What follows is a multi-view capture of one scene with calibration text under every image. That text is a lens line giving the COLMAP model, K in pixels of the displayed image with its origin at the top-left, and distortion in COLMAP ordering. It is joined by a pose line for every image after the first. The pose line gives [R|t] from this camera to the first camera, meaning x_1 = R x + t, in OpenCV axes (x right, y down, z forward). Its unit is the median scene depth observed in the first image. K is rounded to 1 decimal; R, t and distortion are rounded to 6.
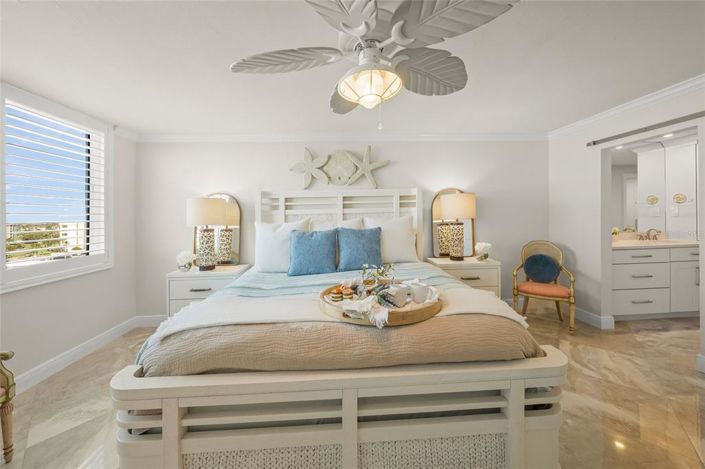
lens RADIAL K [[250.3, 0, 345.2], [0, 250.3, 212.3], [0, 0, 1]] dist [-0.007156, -0.000003]
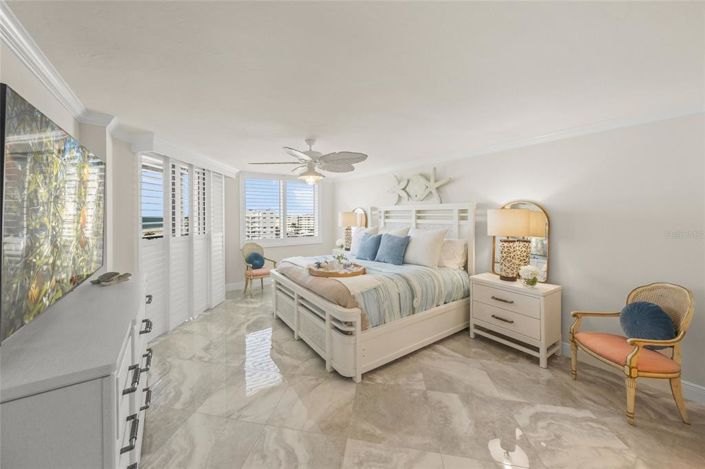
lens RADIAL K [[250.3, 0, 331.3], [0, 250.3, 215.4], [0, 0, 1]] dist [-0.007156, -0.000003]
pose [[0.501938, 0.023185, -0.864593, 0.881200], [-0.004397, 0.999696, 0.024255, -0.065568], [0.864892, -0.008373, 0.501888, -0.020862]]
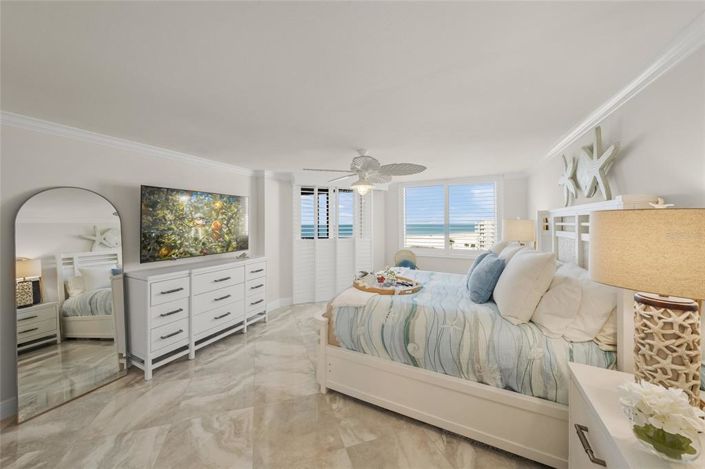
lens RADIAL K [[250.3, 0, 344.8], [0, 250.3, 220.6], [0, 0, 1]] dist [-0.007156, -0.000003]
pose [[-0.498749, 0.017869, -0.866562, 0.889896], [0.017850, 0.999787, 0.010343, -0.068409], [0.866563, -0.010310, -0.498962, 0.785320]]
